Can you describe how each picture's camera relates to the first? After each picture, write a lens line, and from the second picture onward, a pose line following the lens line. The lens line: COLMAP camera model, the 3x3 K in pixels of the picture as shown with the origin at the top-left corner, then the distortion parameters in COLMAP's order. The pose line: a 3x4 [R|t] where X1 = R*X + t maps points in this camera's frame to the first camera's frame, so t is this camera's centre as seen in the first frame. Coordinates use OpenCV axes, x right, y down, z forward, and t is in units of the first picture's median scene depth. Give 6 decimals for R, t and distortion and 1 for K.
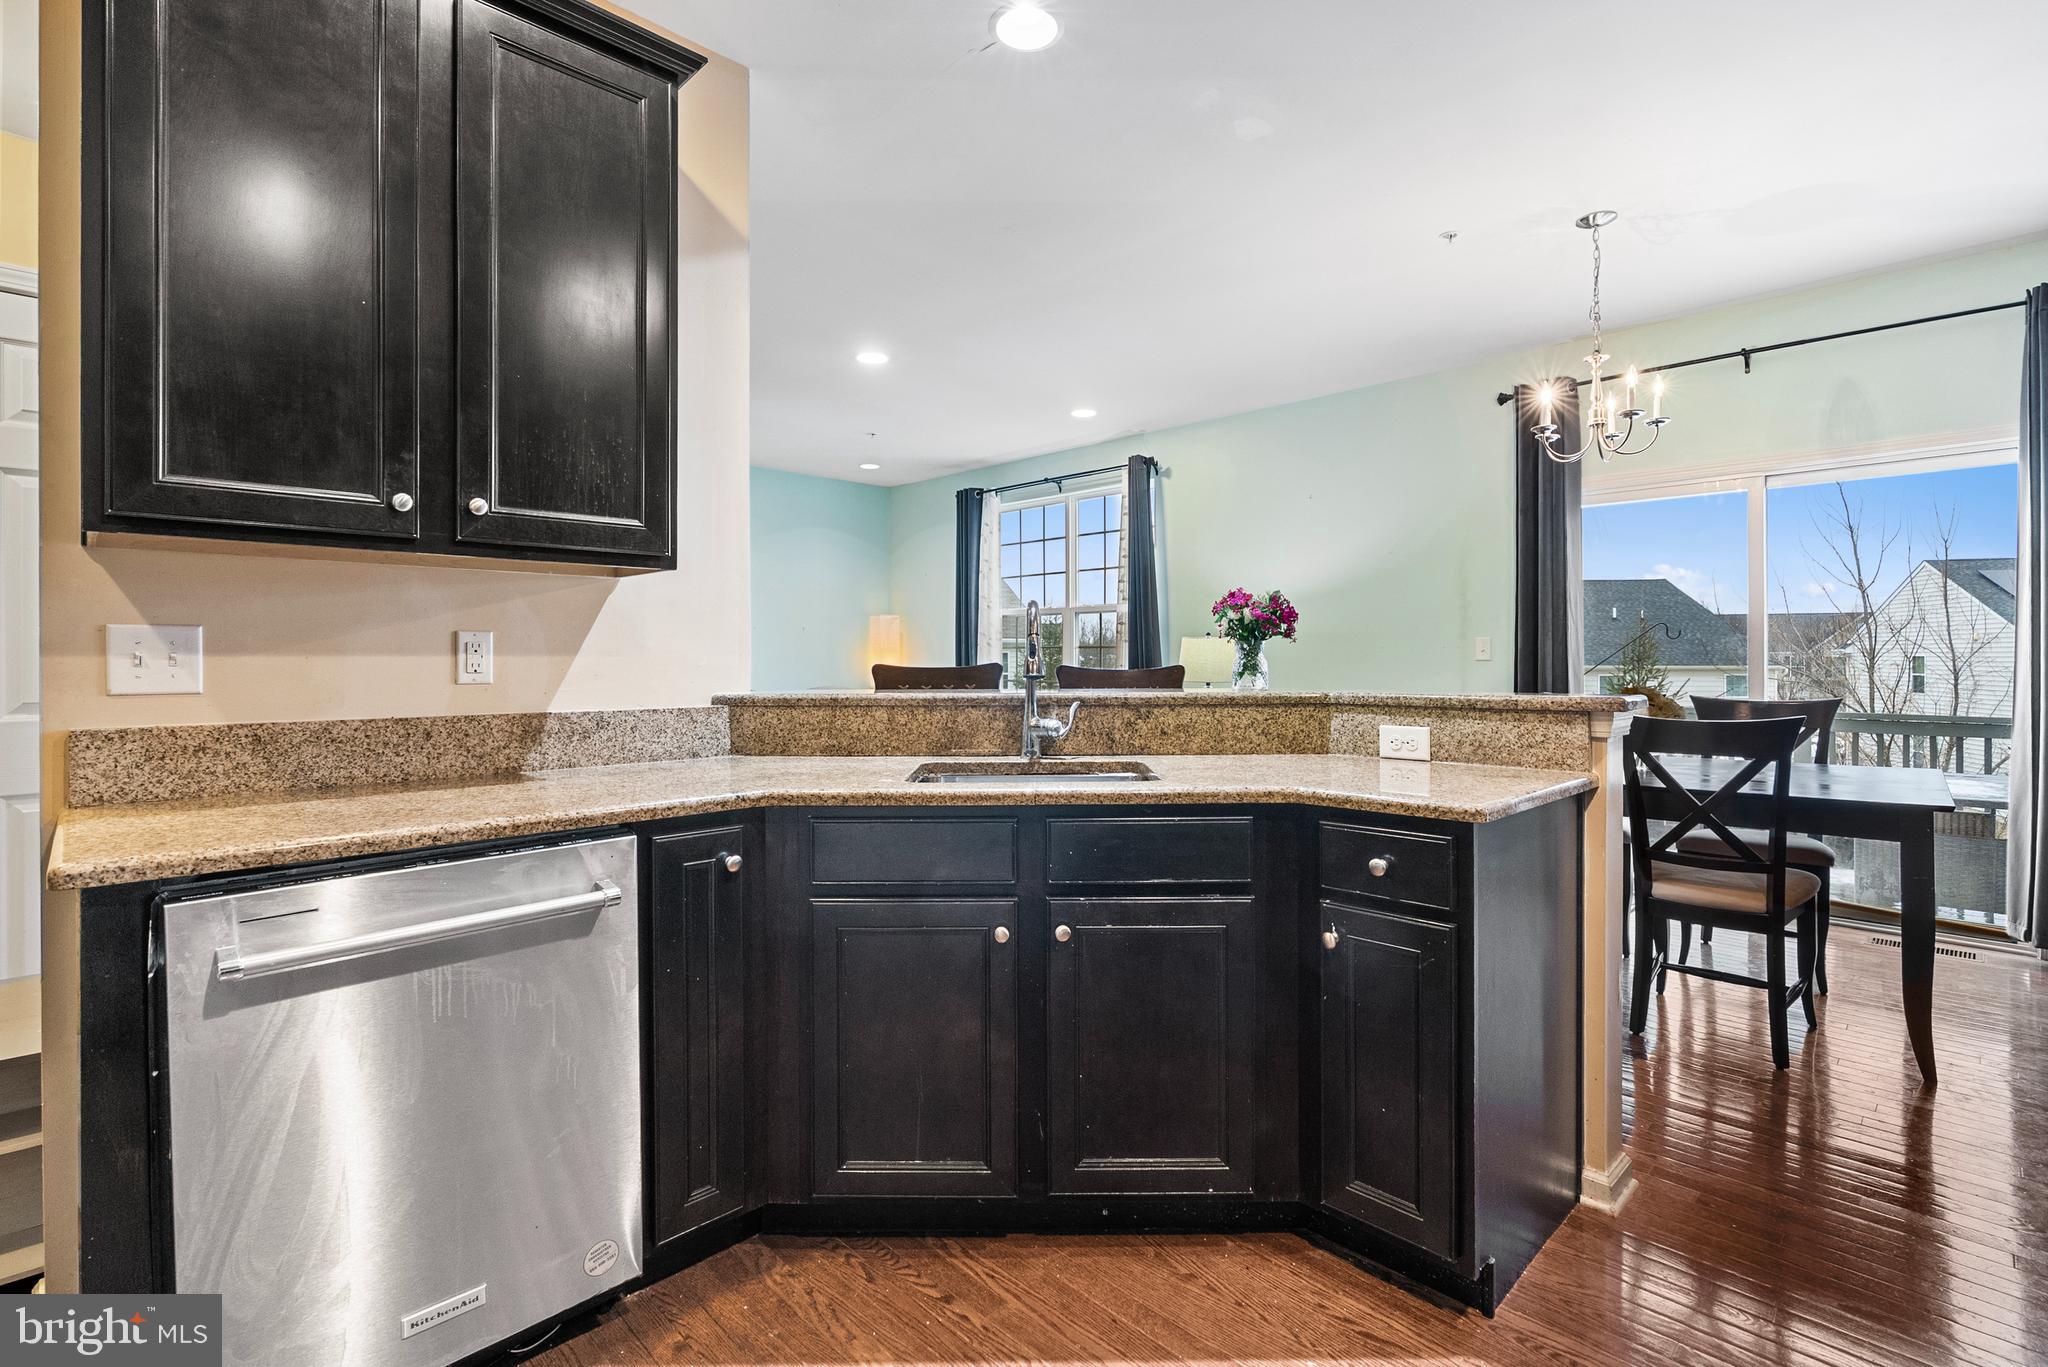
lens RADIAL K [[936.7, 0, 1031.0], [0, 936.7, 658.2], [0, 0, 1]] dist [-0.016431, 0.007120]
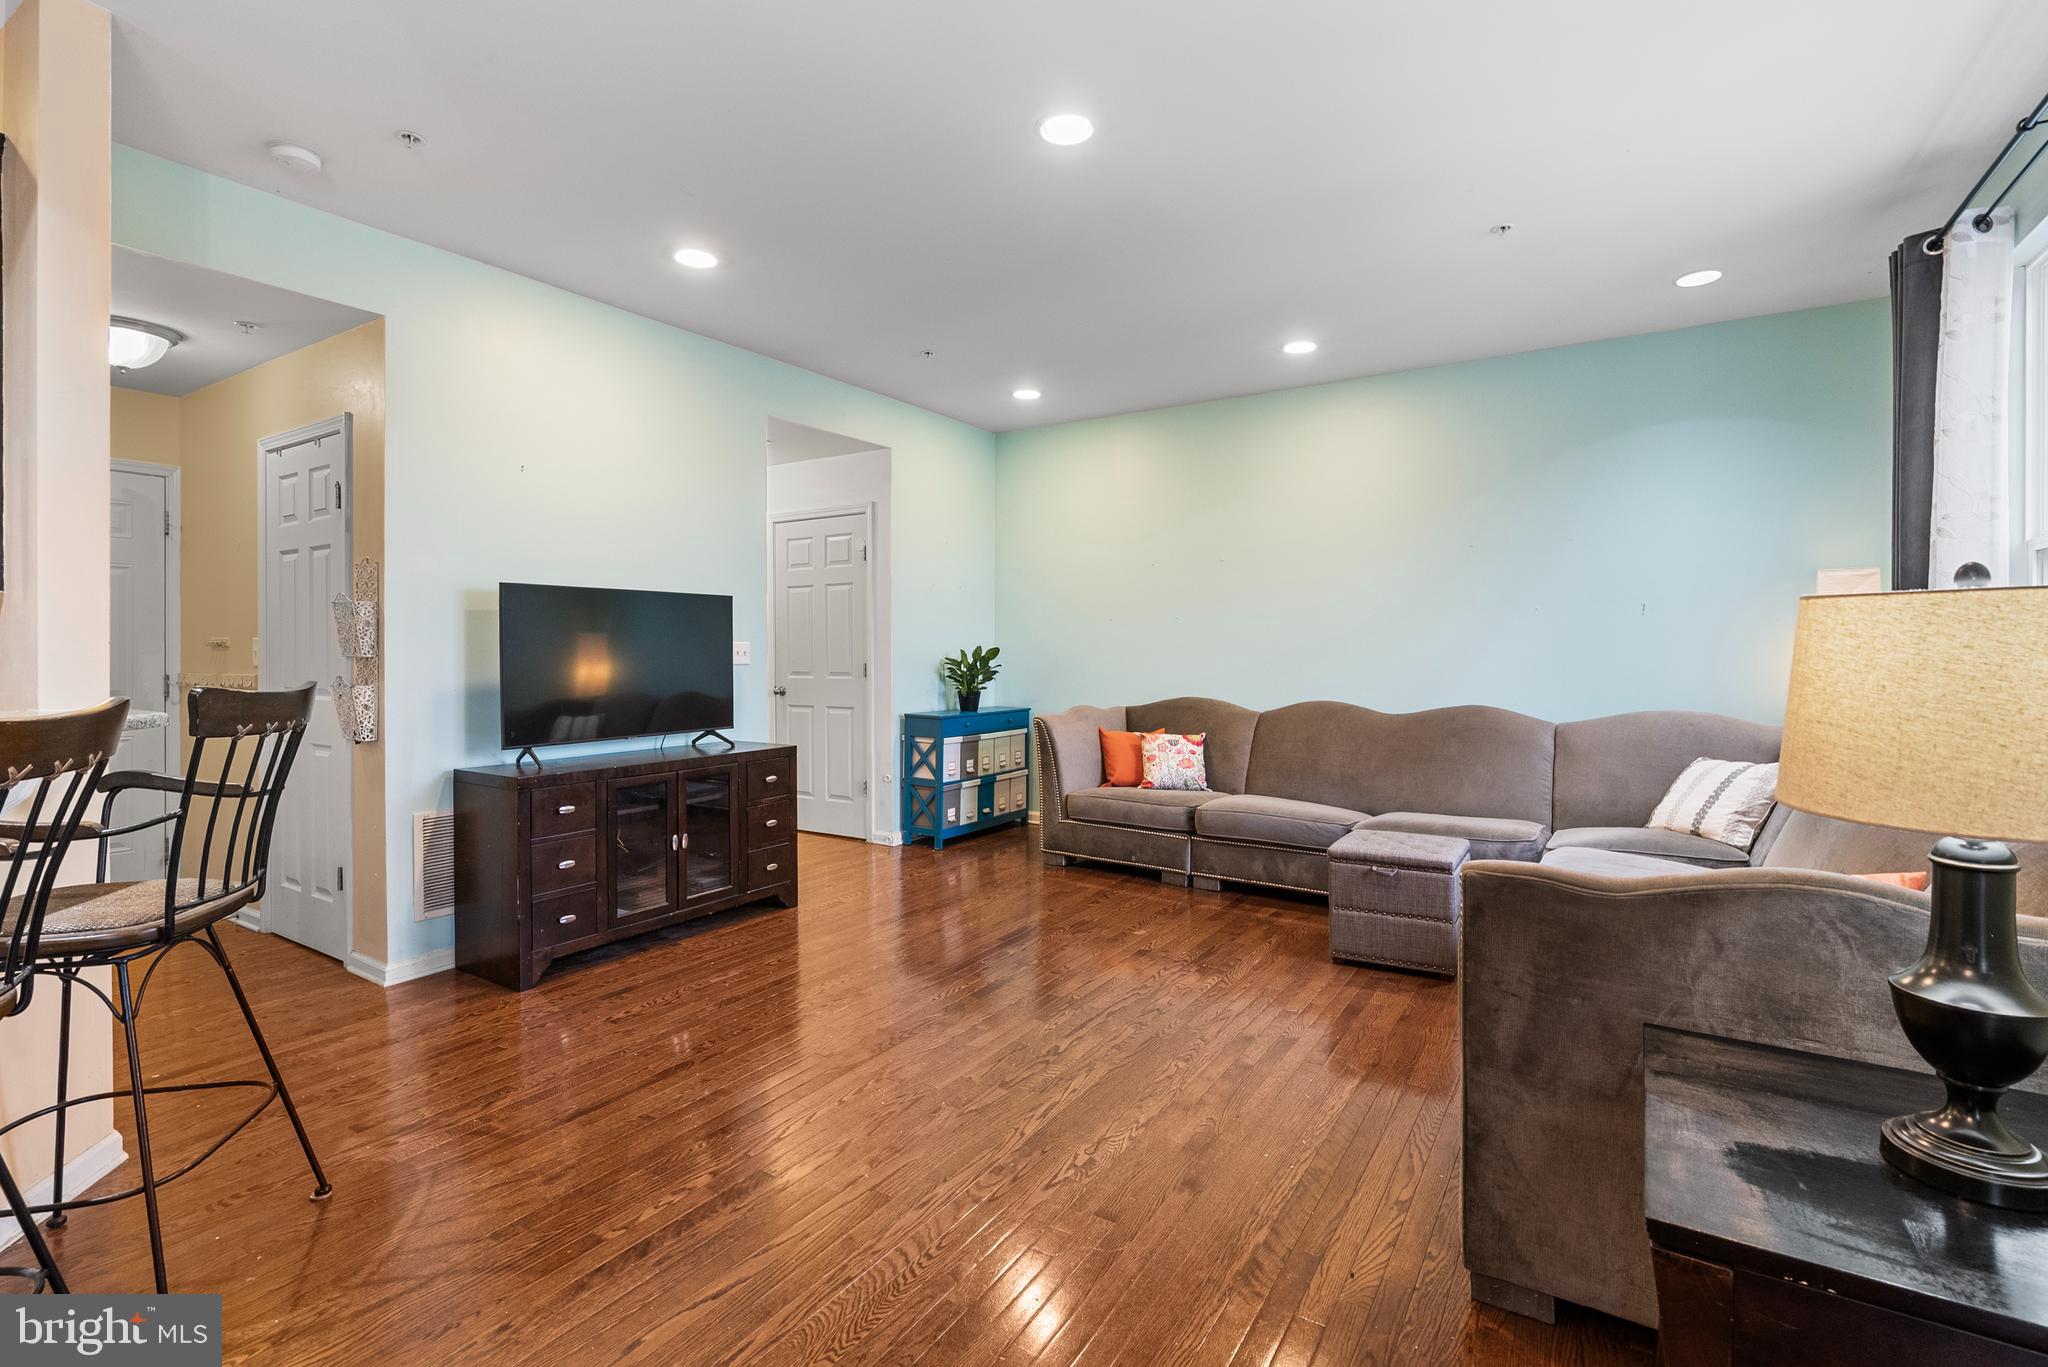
lens RADIAL K [[936.7, 0, 1031.0], [0, 936.7, 658.2], [0, 0, 1]] dist [-0.016431, 0.007120]
pose [[0.227510, 0.009502, -0.973729, 0.776289], [-0.001020, 0.999954, 0.009520, -0.020801], [0.973775, -0.001173, 0.227509, 1.791699]]
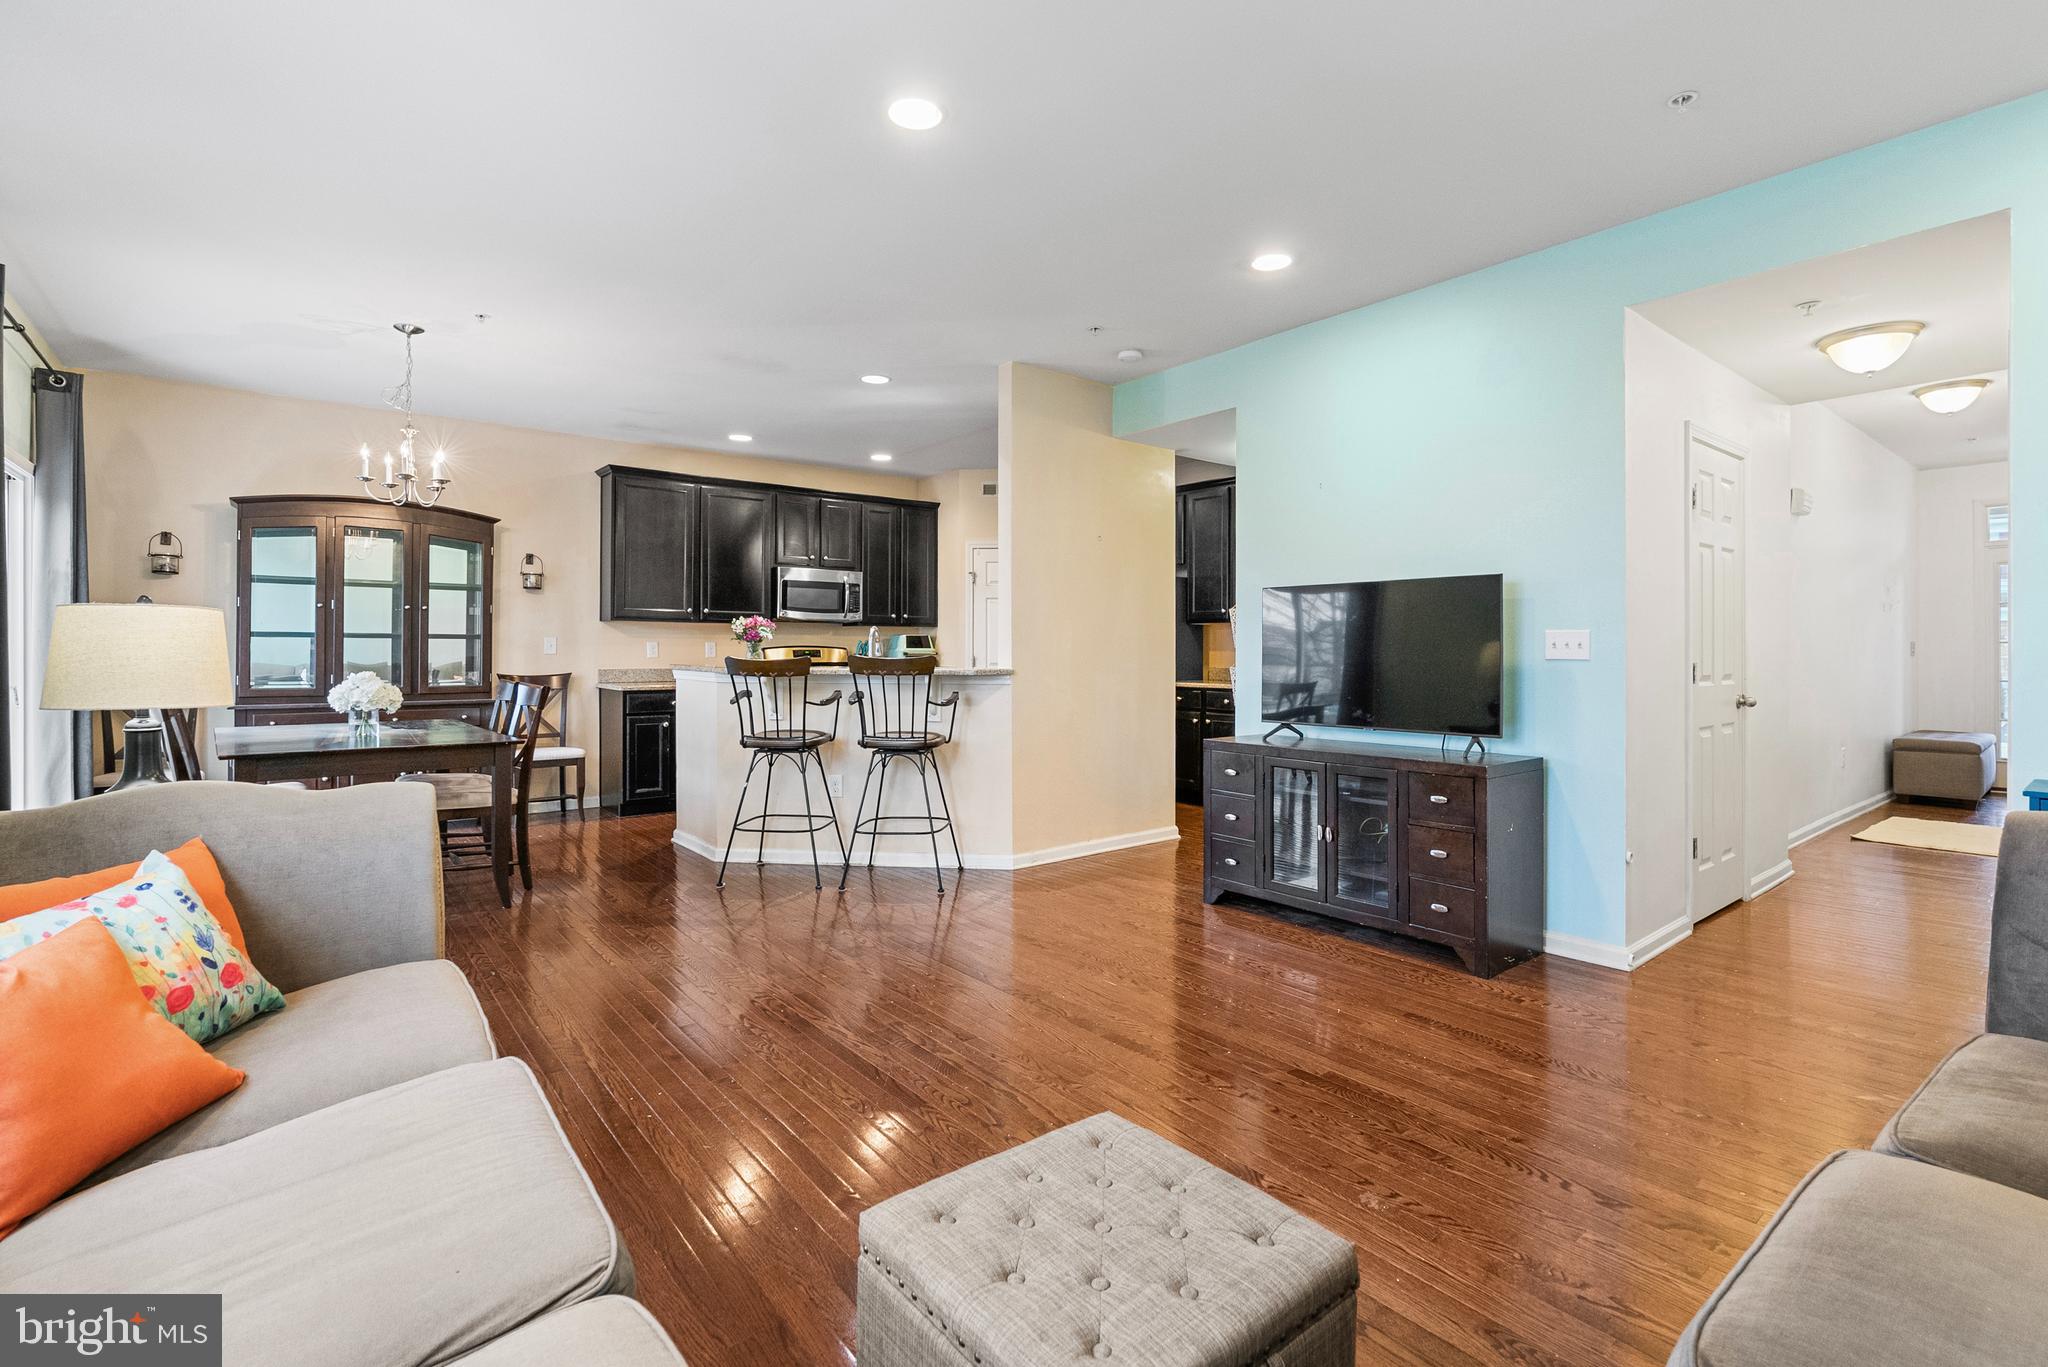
lens RADIAL K [[943.1, 0, 1029.1], [0, 943.1, 654.0], [0, 0, 1]] dist [0.003166, 0.000433]
pose [[-0.994786, -0.000021, 0.101989, -0.612222], [0.000518, 0.999986, 0.005260, -0.006233], [-0.101987, 0.005285, -0.994772, 3.255854]]
